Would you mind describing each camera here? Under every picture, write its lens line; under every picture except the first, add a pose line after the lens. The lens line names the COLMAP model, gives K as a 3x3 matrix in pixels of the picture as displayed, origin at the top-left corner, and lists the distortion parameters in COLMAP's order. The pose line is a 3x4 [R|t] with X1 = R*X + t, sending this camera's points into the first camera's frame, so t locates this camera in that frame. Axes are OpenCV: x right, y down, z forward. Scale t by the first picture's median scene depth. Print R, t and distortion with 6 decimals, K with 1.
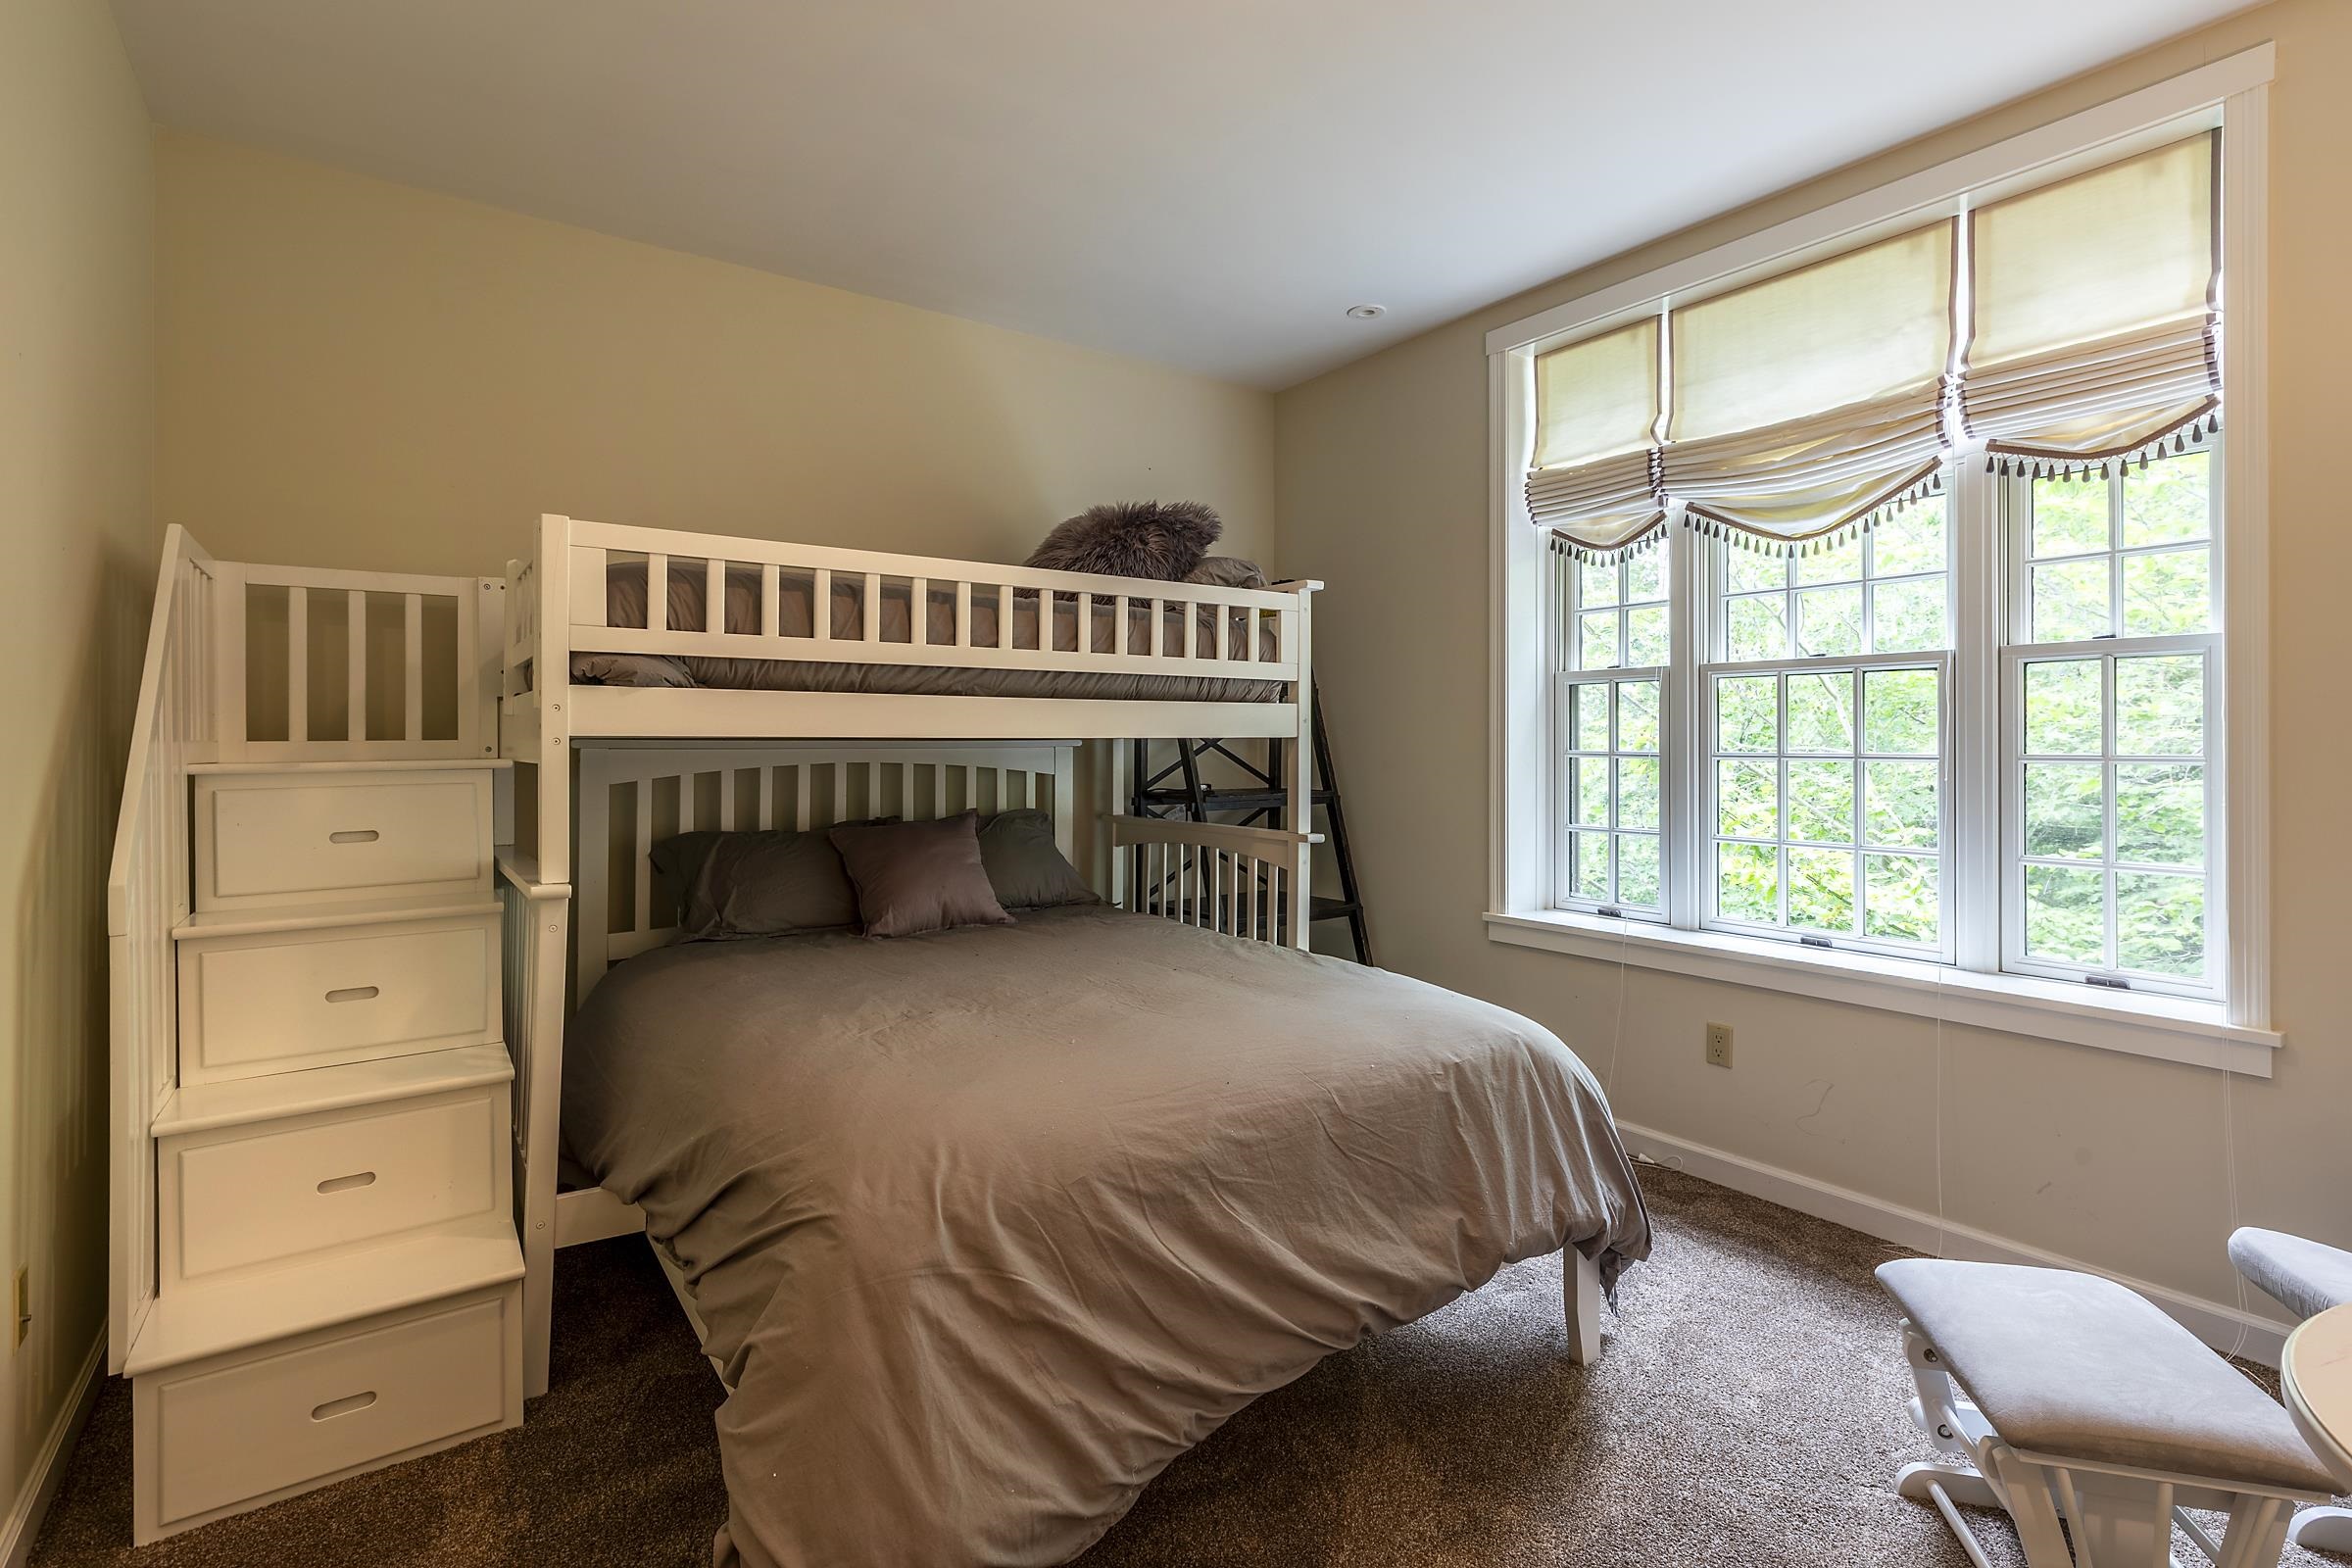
lens RADIAL K [[1073.6, 0, 1173.6], [0, 1073.6, 782.6], [0, 0, 1]] dist [0.012216, -0.000608]
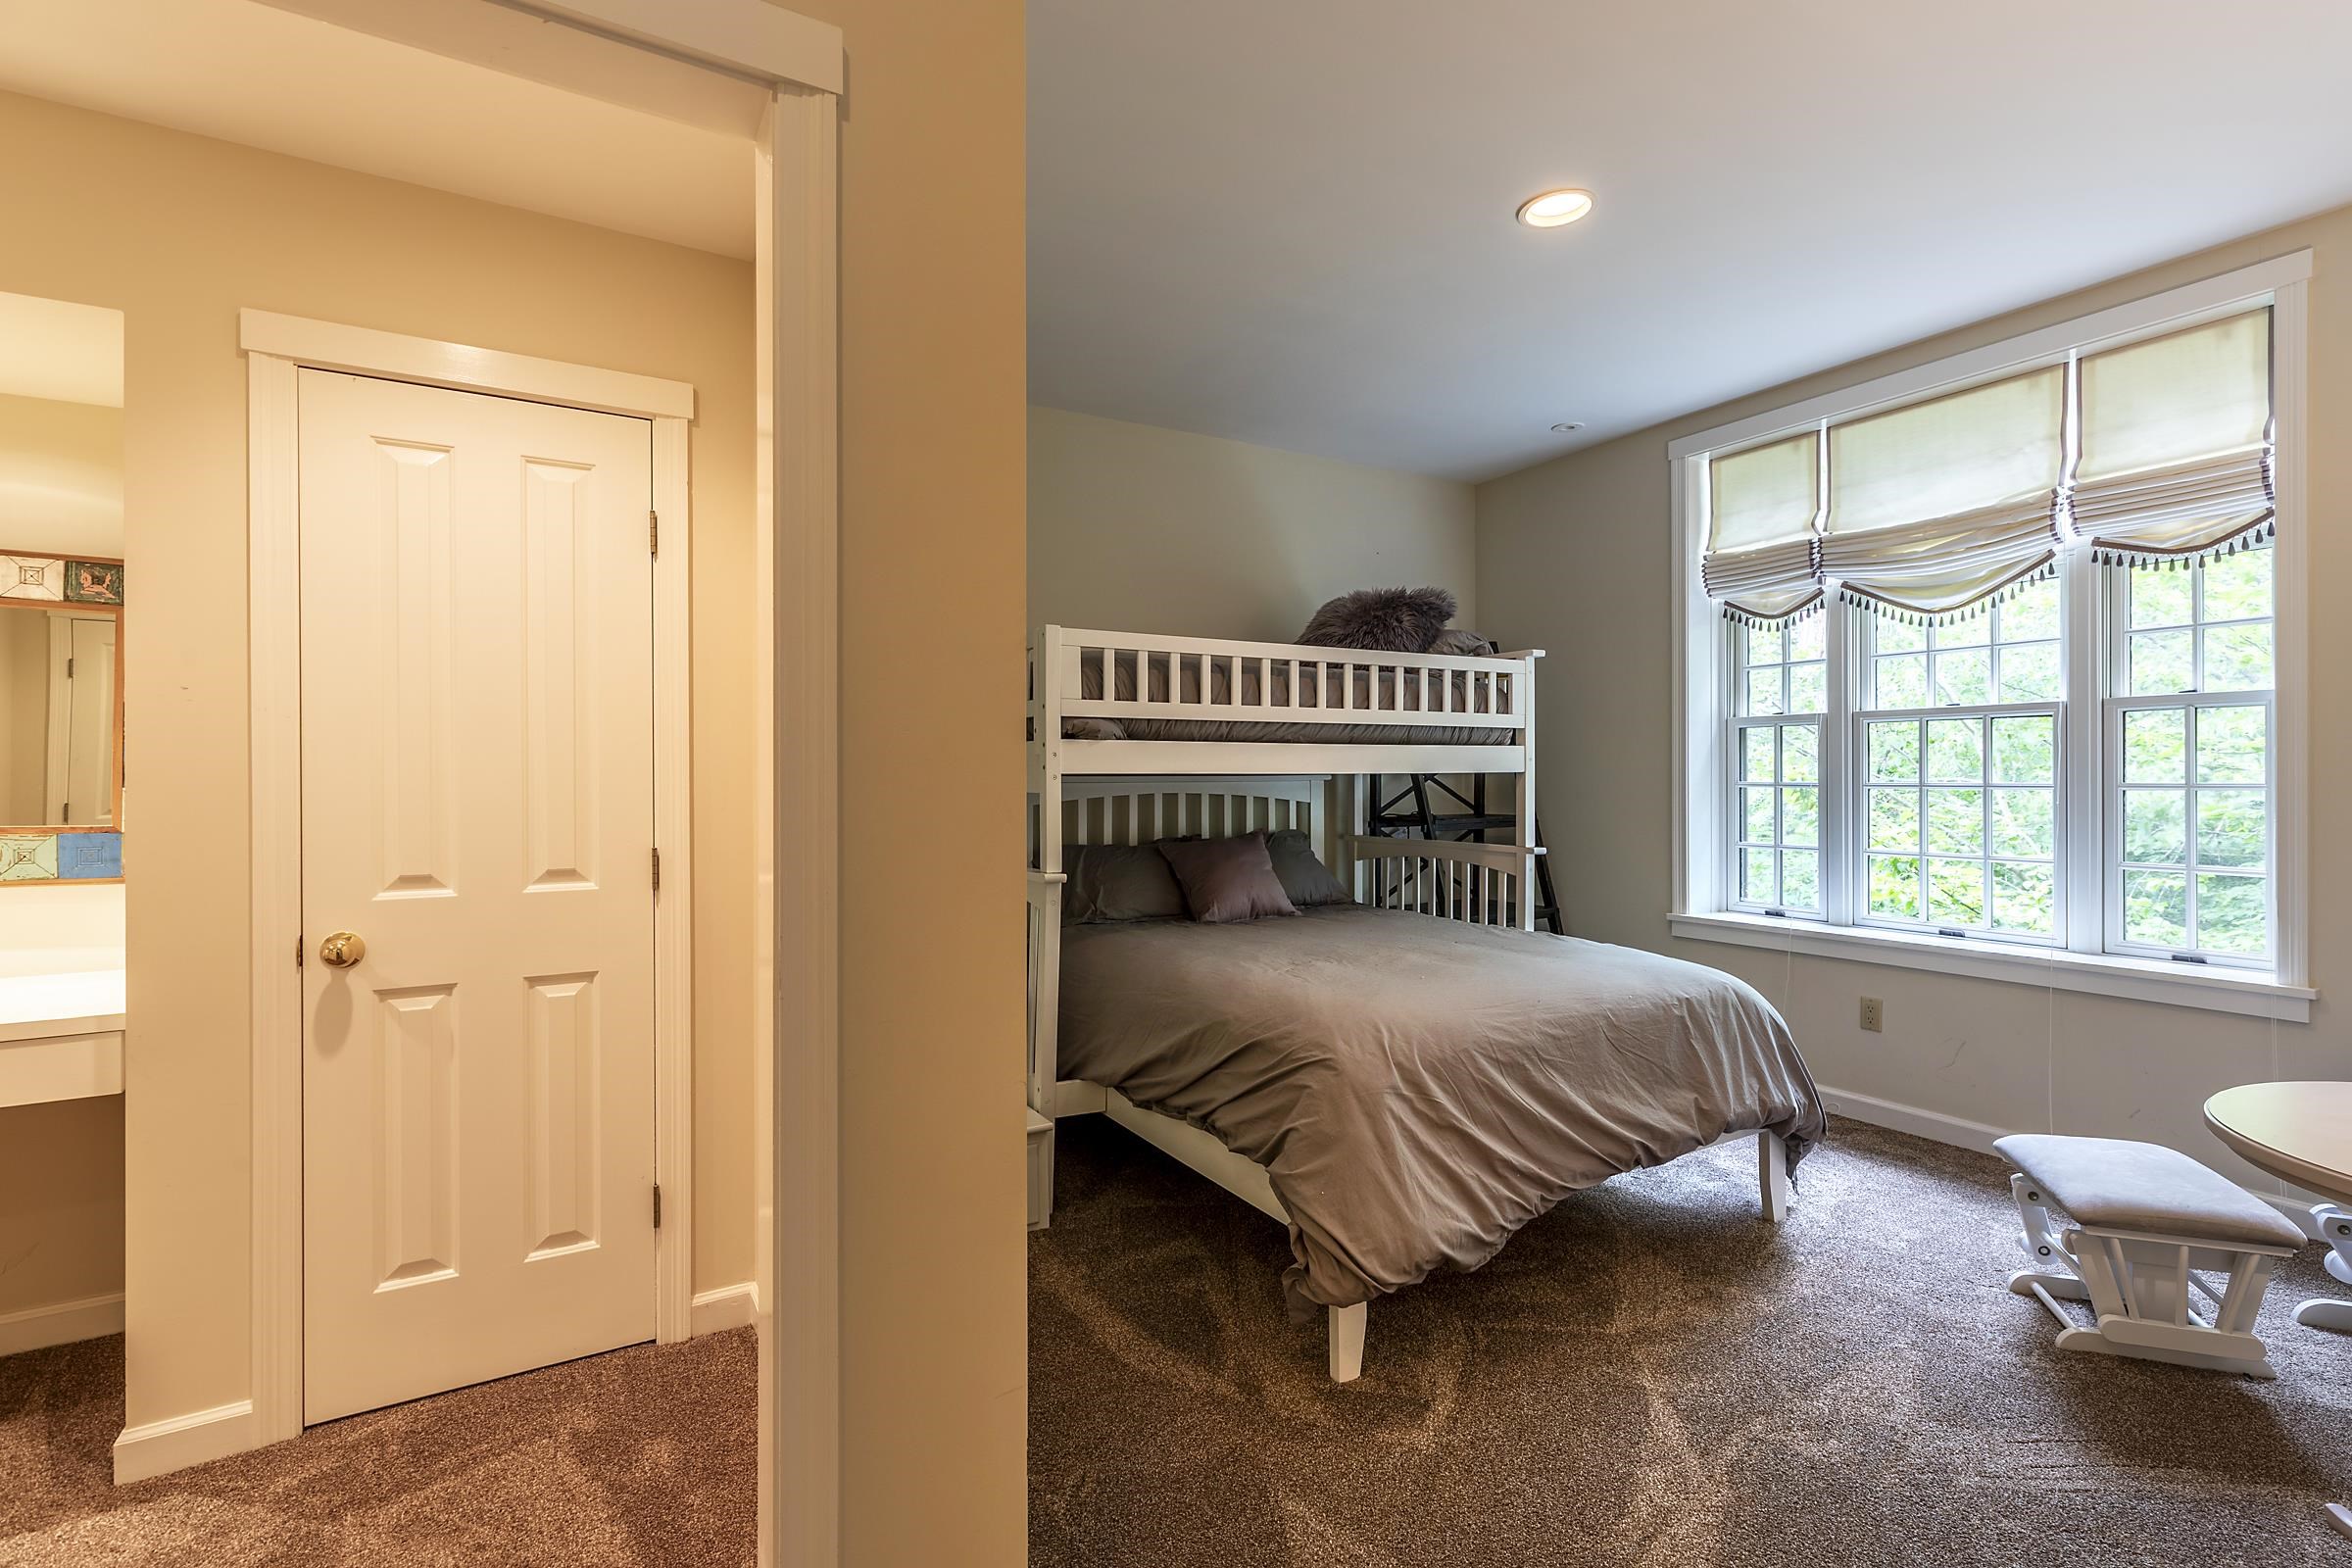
lens RADIAL K [[1073.6, 0, 1191.3], [0, 1073.6, 817.6], [0, 0, 1]] dist [0.012216, -0.000608]
pose [[0.996871, -0.000941, -0.079042, -0.210669], [0.000967, 0.999999, 0.000296, 0.013305], [0.079041, -0.000372, 0.996871, -0.363523]]
